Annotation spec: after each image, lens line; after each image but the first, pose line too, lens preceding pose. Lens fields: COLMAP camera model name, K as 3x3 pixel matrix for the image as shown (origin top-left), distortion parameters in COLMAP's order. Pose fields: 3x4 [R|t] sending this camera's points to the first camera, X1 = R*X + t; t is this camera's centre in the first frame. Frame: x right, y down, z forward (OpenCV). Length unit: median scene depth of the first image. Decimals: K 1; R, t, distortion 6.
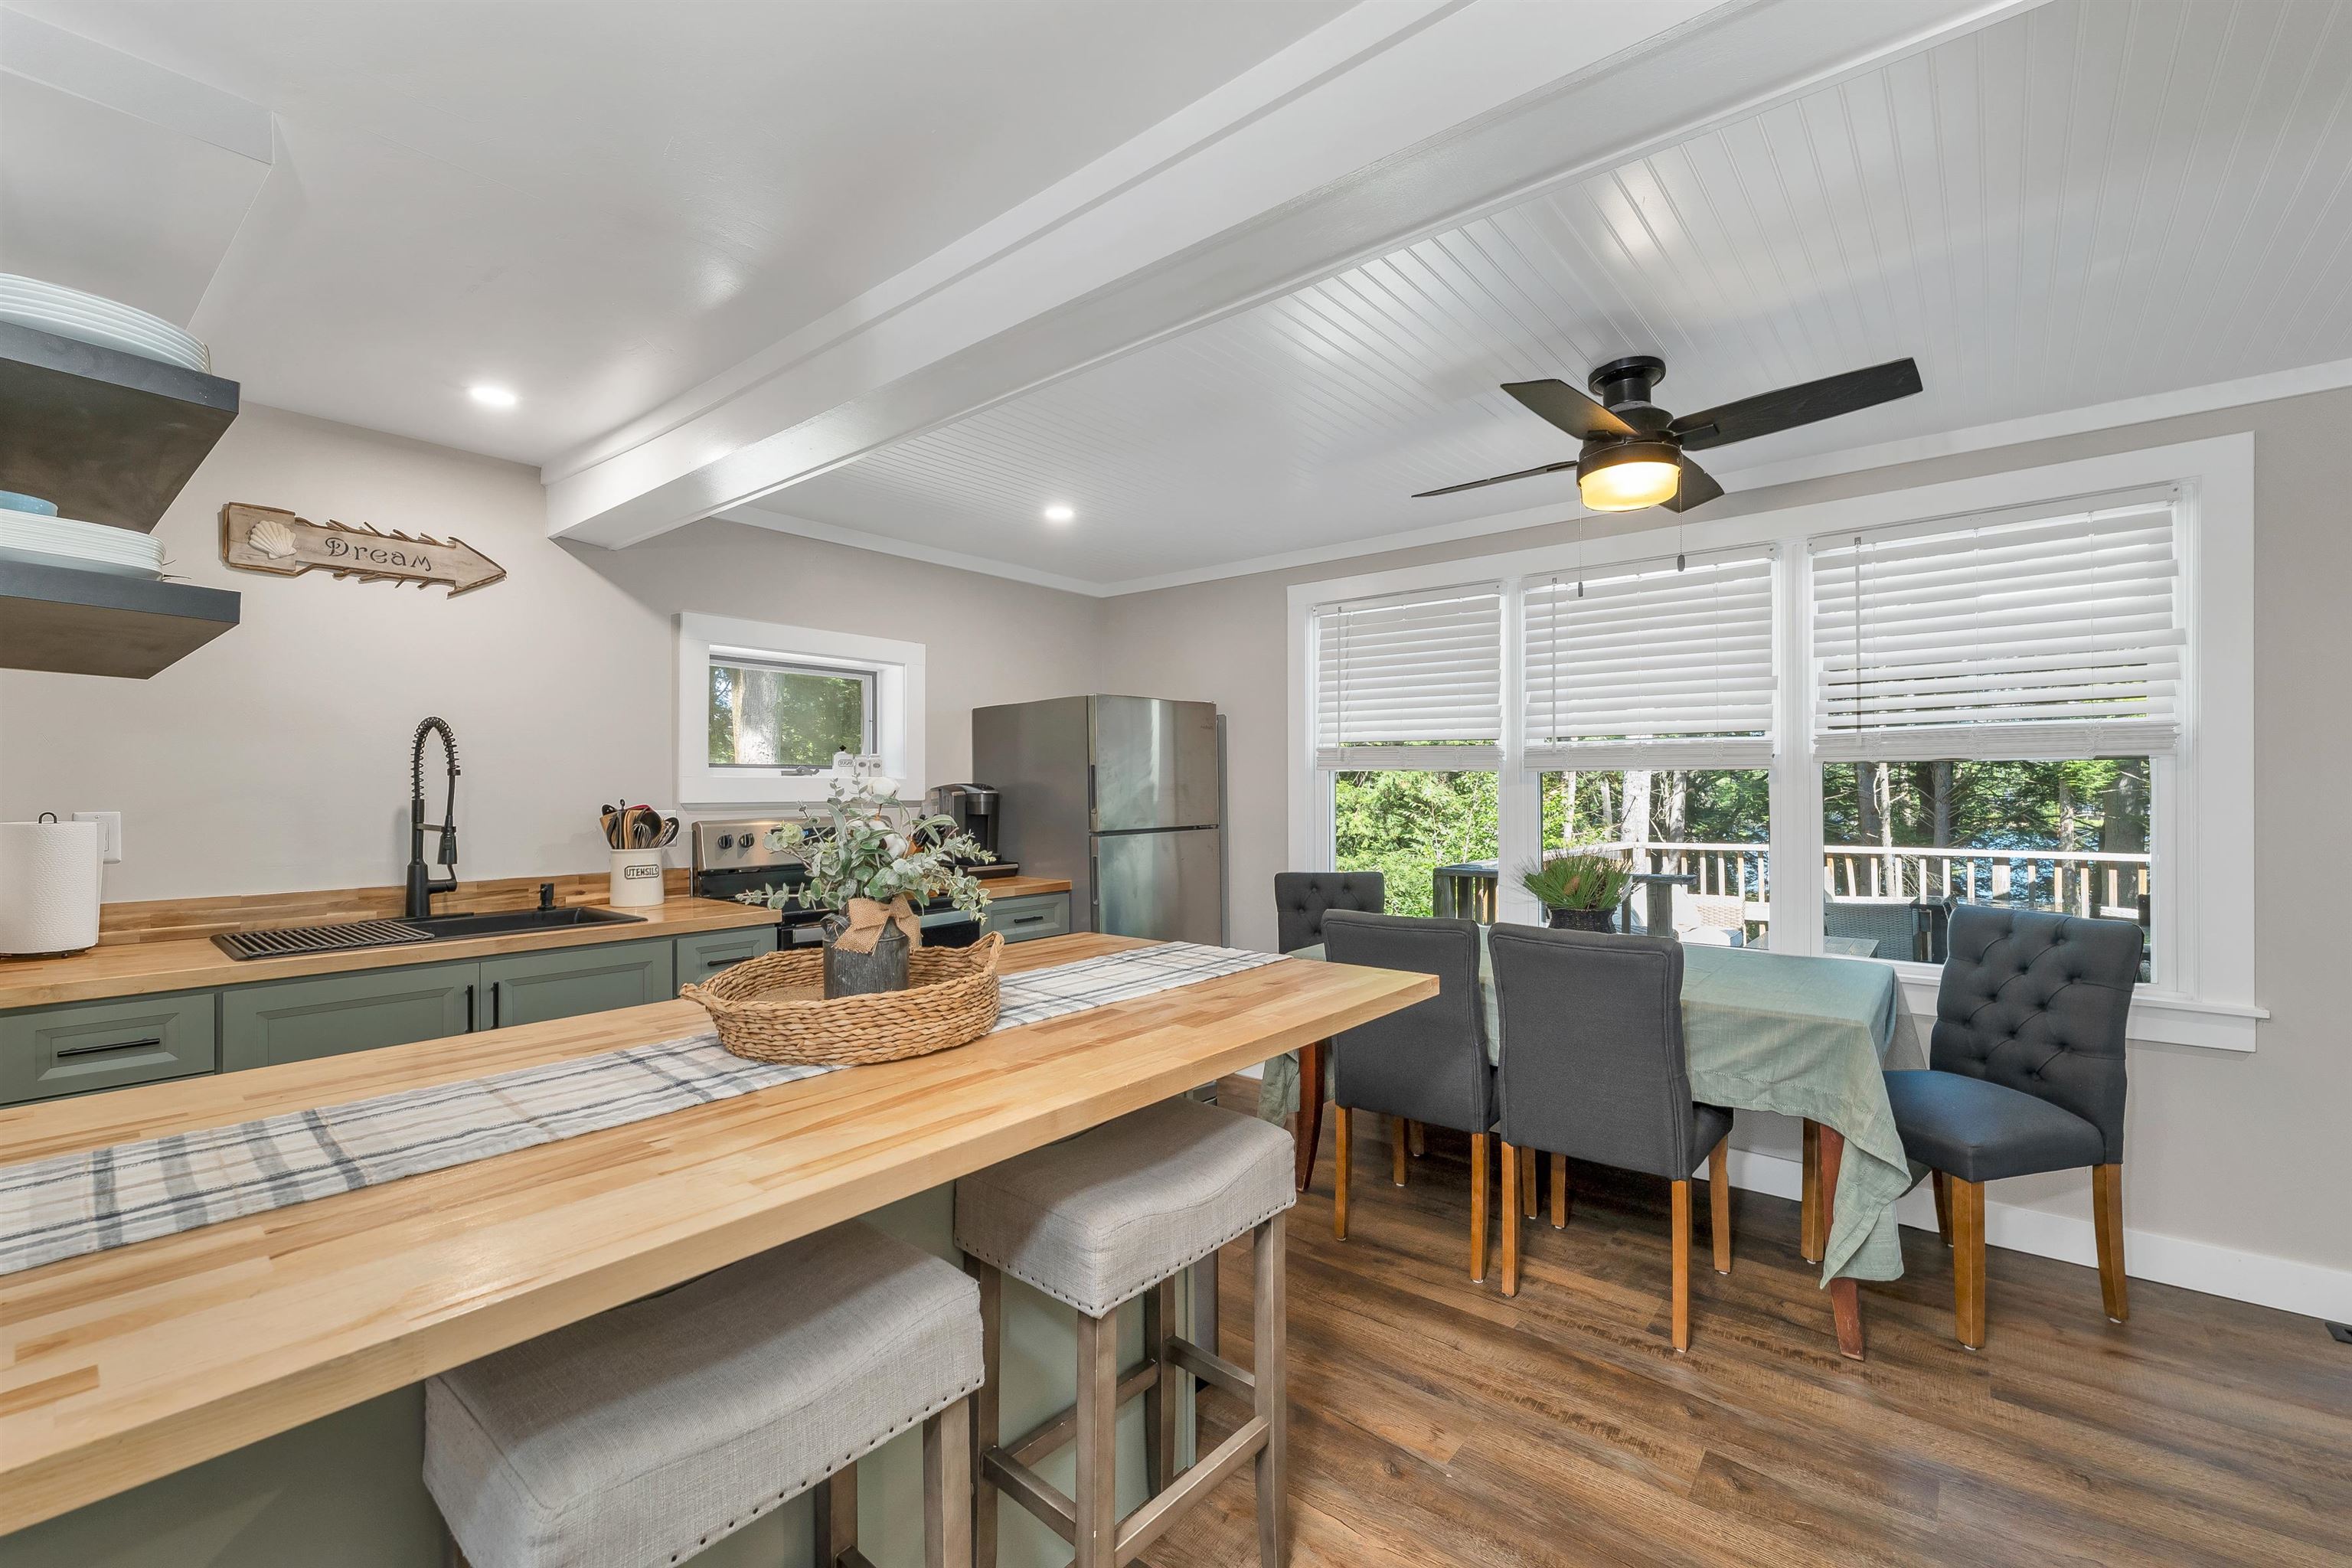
lens RADIAL K [[972.4, 0, 1175.6], [0, 972.4, 783.5], [0, 0, 1]] dist [0.001374, 0.000224]
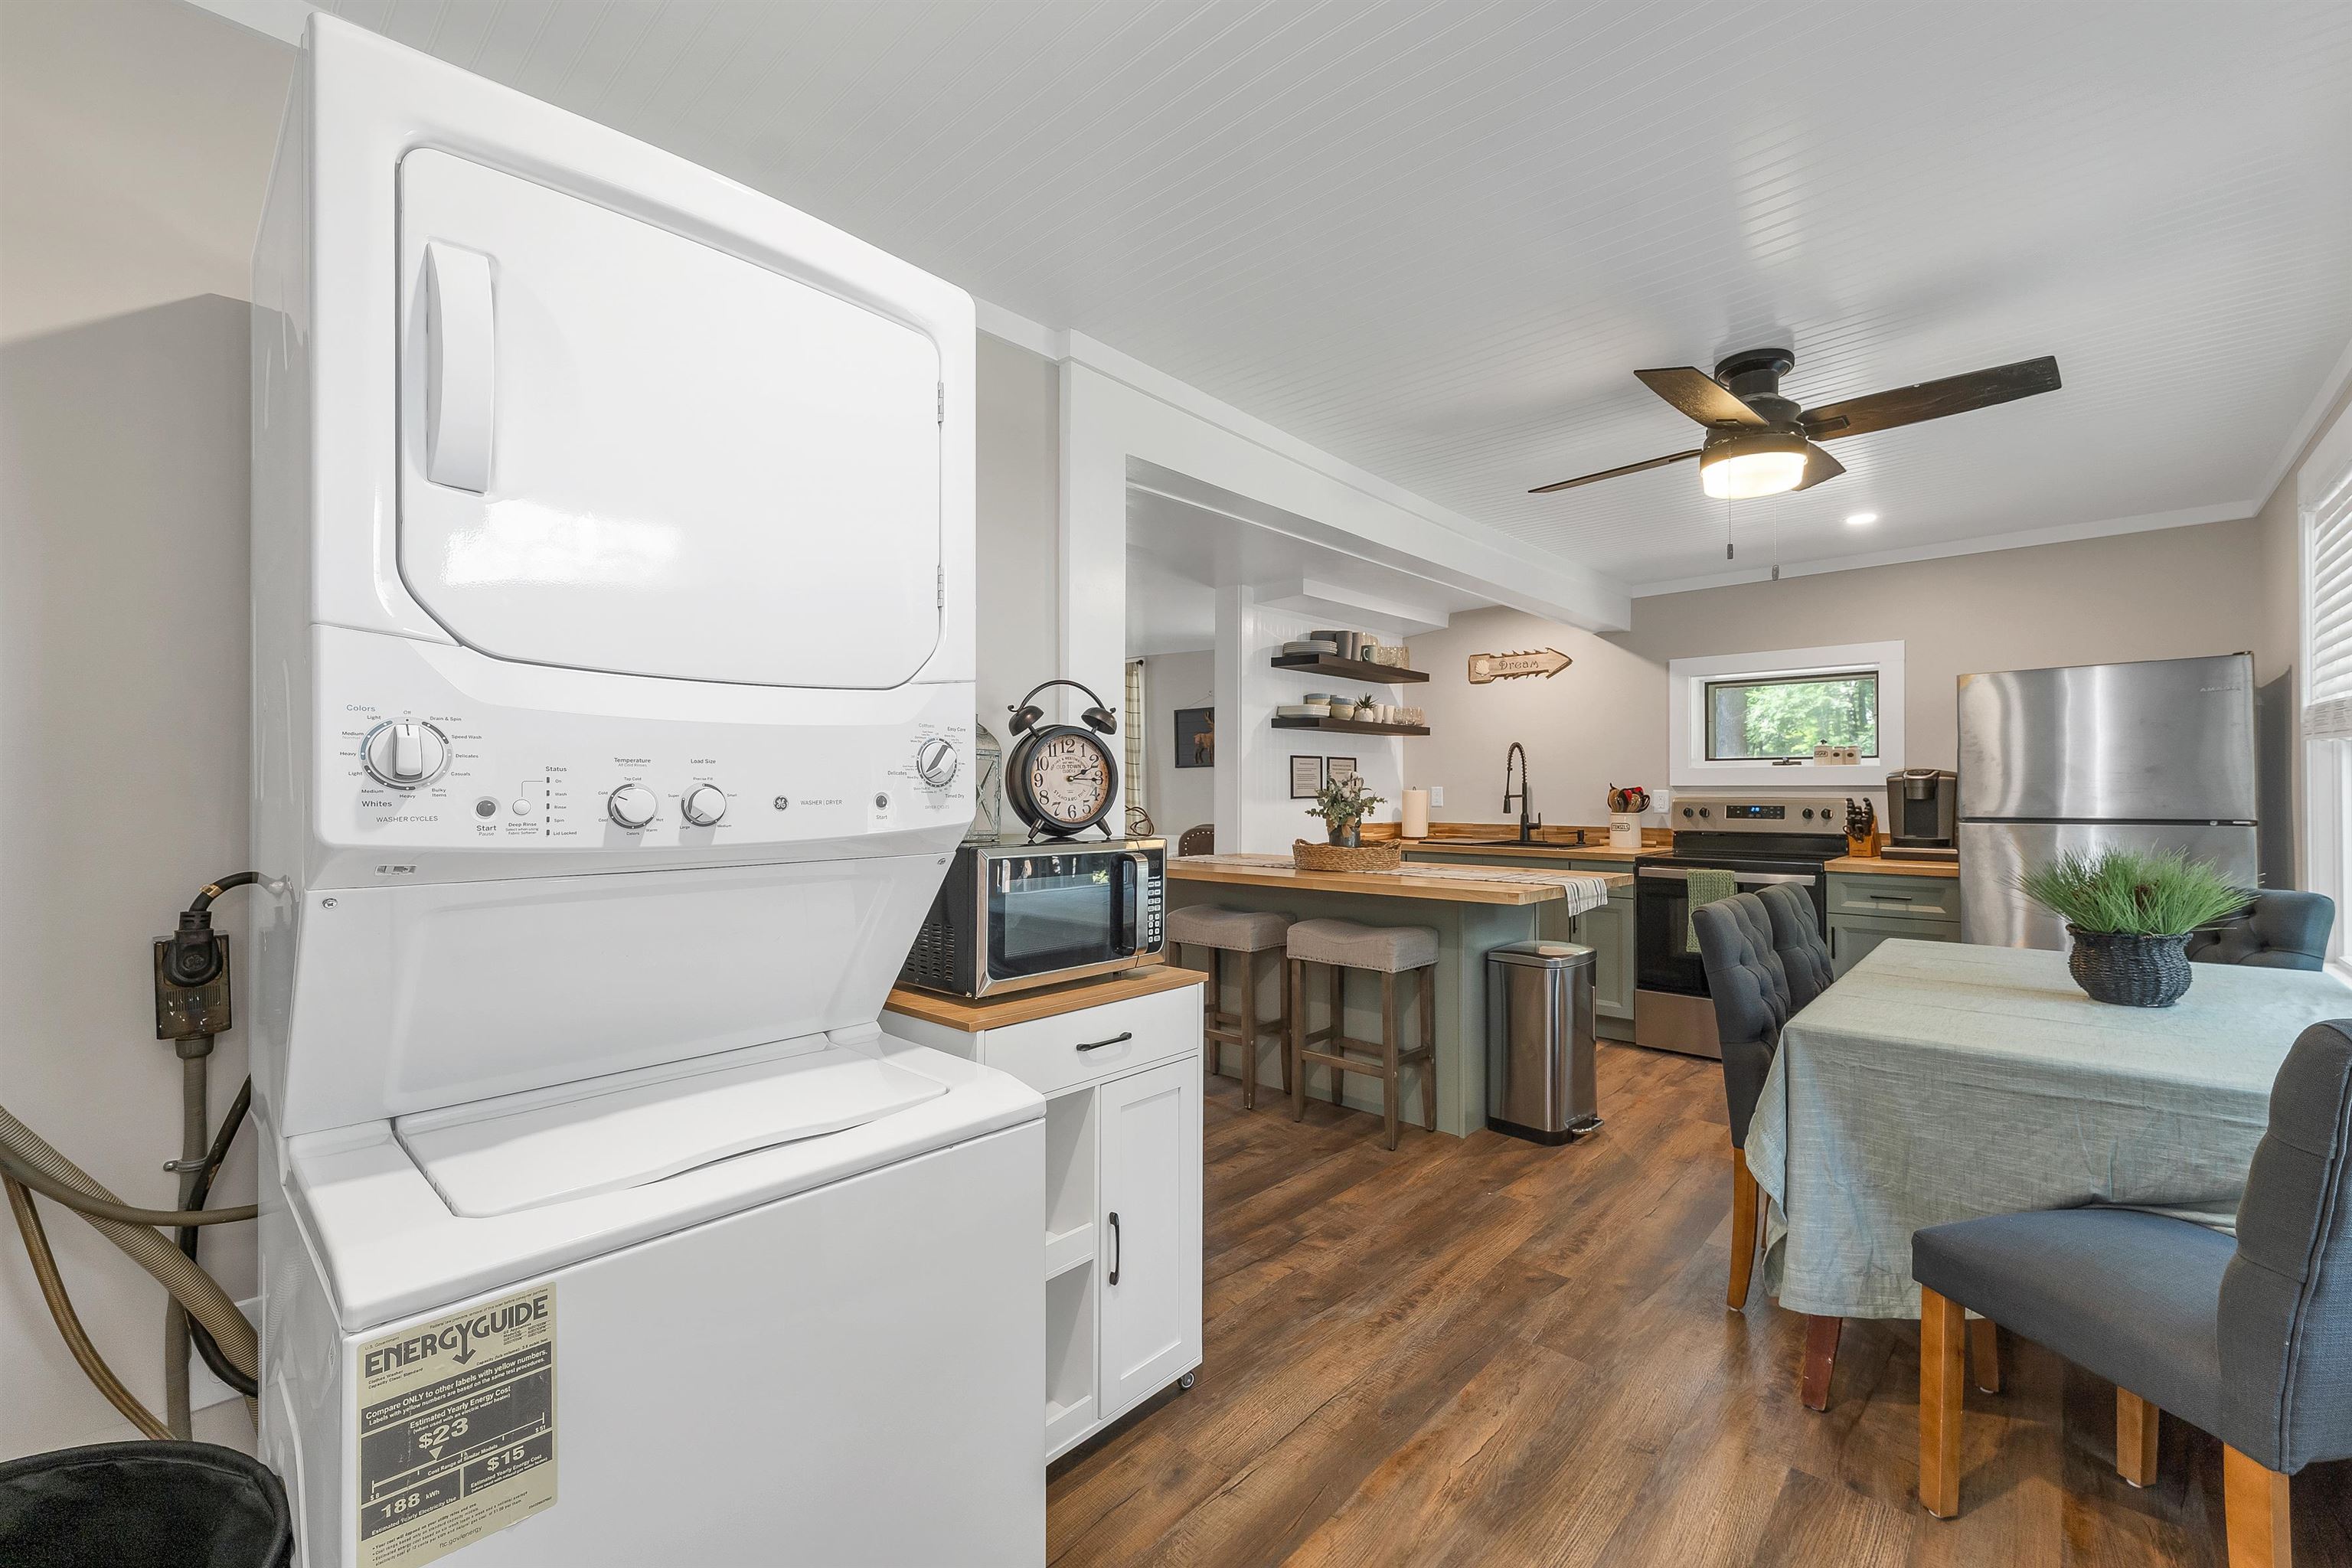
lens RADIAL K [[980.0, 0, 1170.5], [0, 980.0, 777.9], [0, 0, 1]] dist [0.001016, 0.000178]
pose [[-0.059613, -0.007451, -0.998194, 1.161439], [0.008130, 0.999935, -0.007949, 0.014894], [0.998188, -0.008589, -0.059549, 0.339315]]
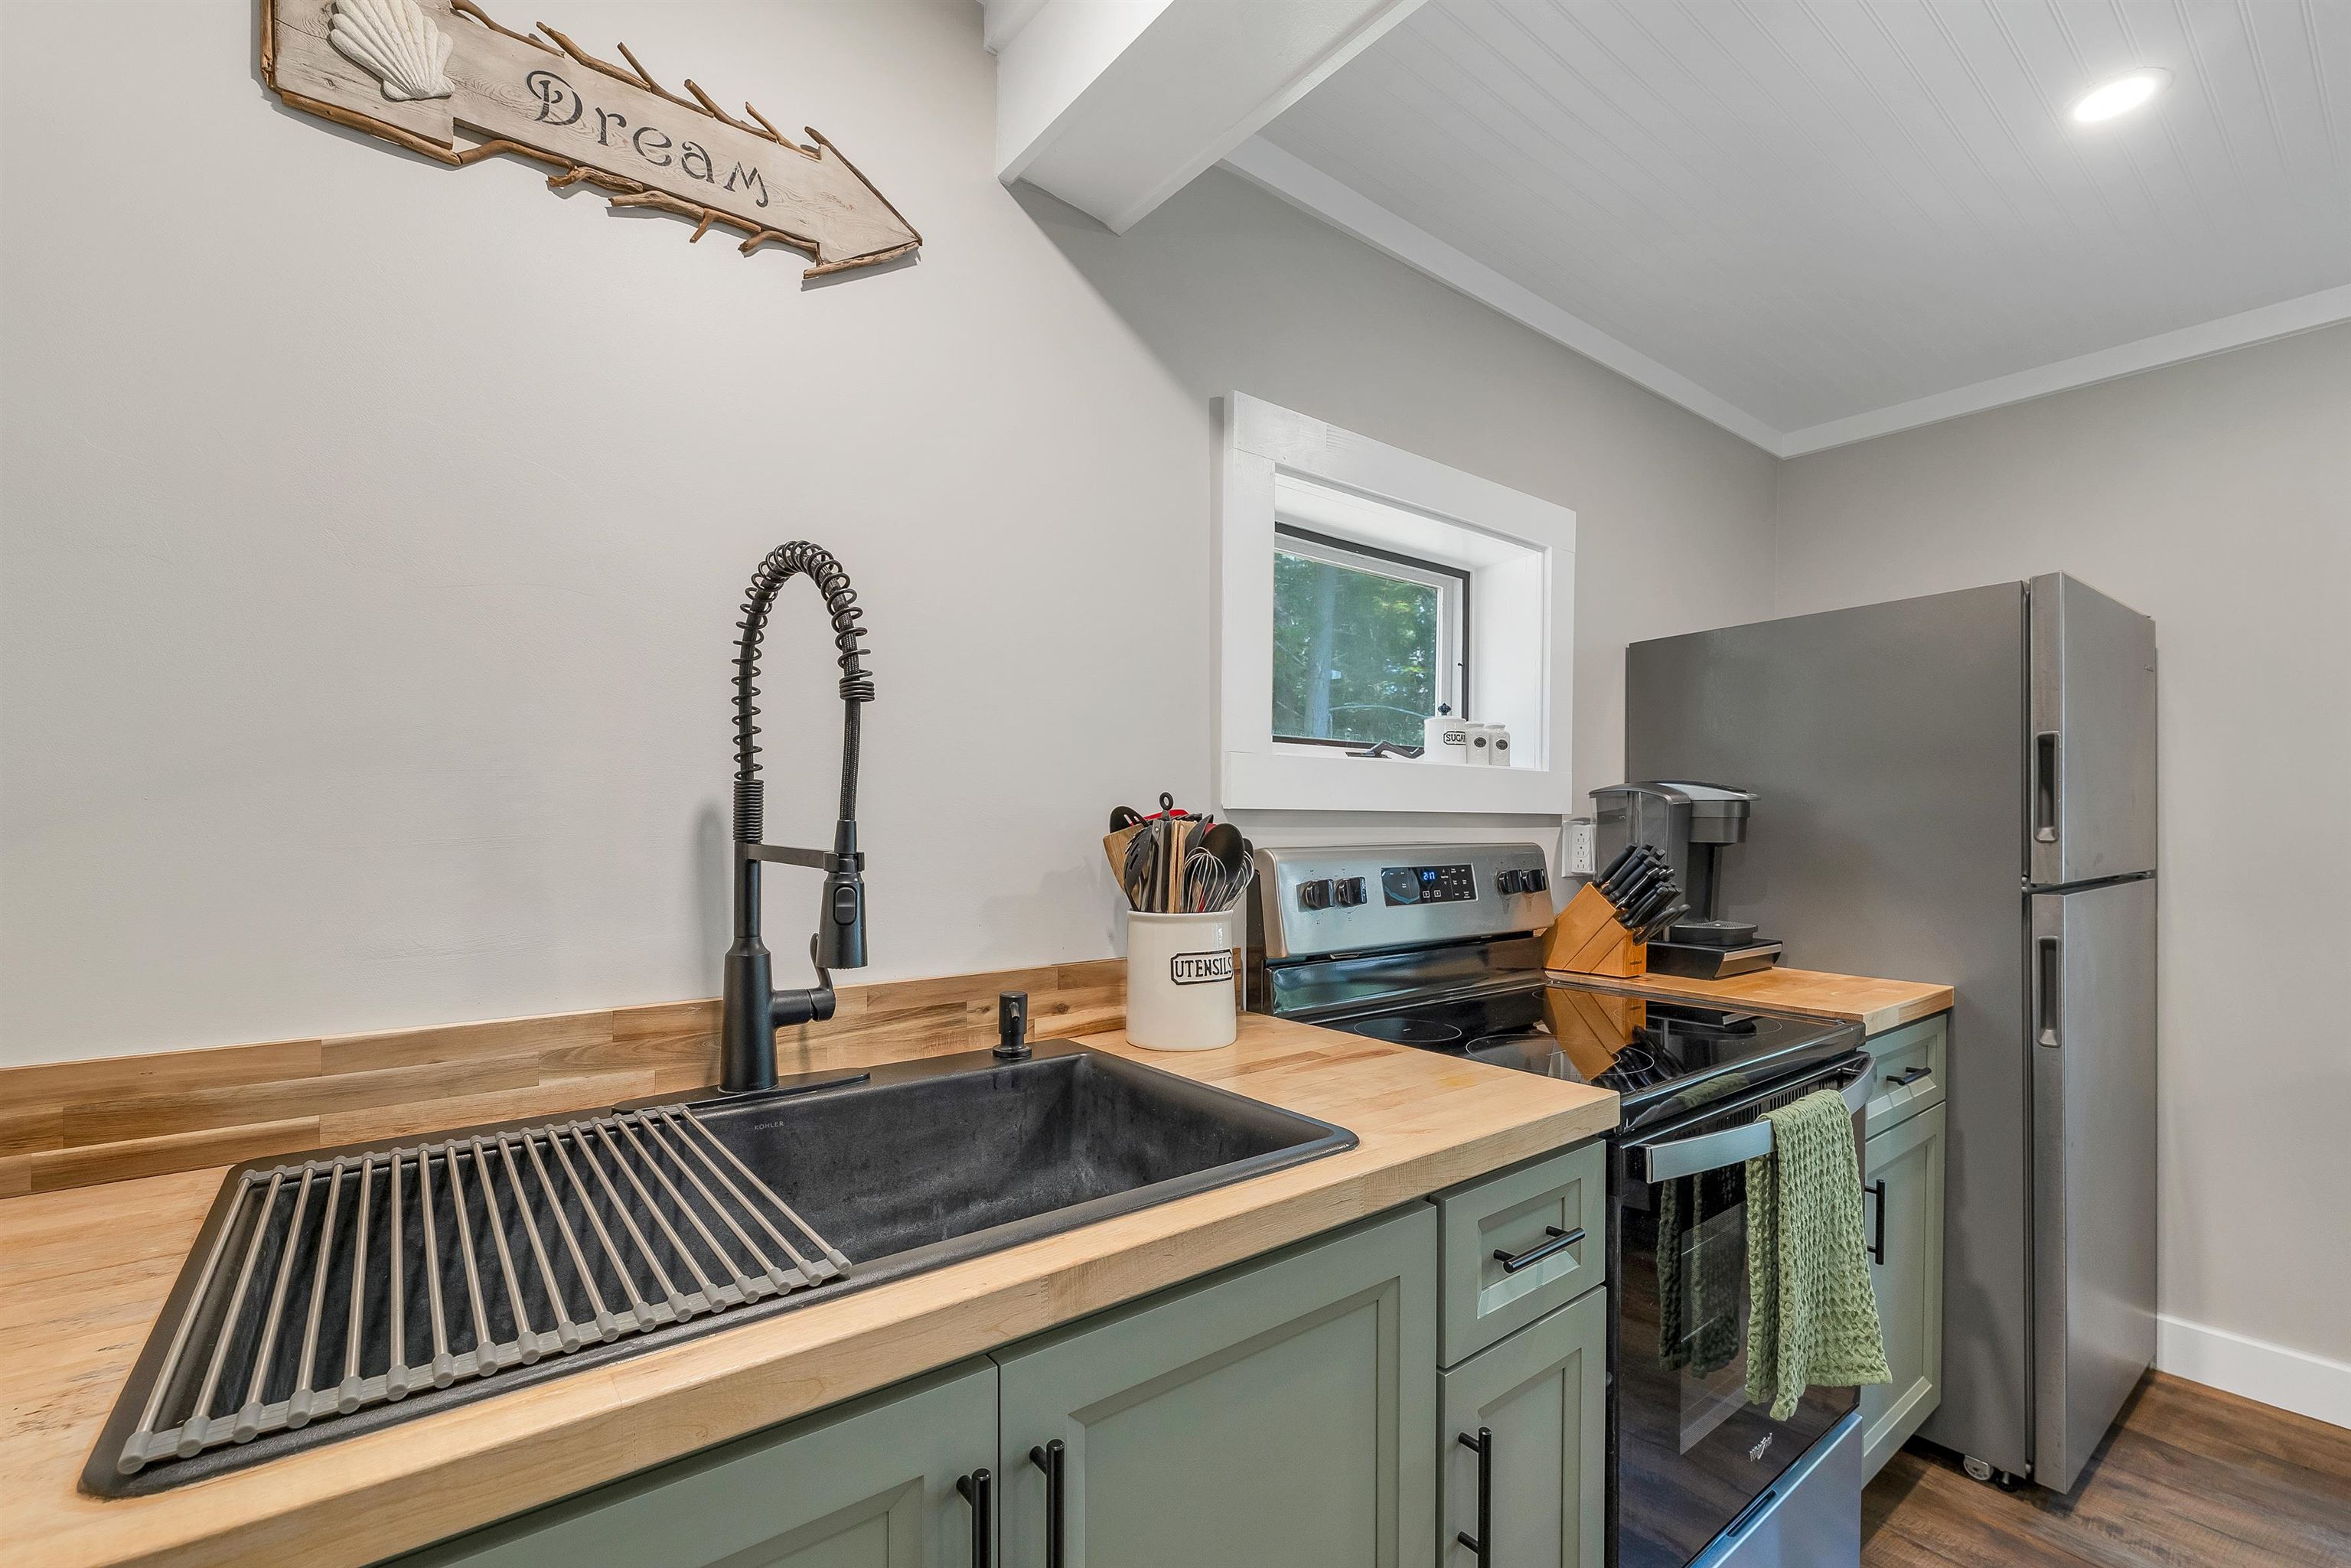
lens RADIAL K [[1010.6, 0, 1180.6], [0, 1010.6, 838.6], [0, 0, 1]] dist [0.003366, 0.000289]
pose [[0.980006, 0.008376, -0.198792, -0.473095], [-0.004326, 0.999774, 0.020798, 0.026477], [0.198921, -0.019522, 0.979821, 0.572295]]
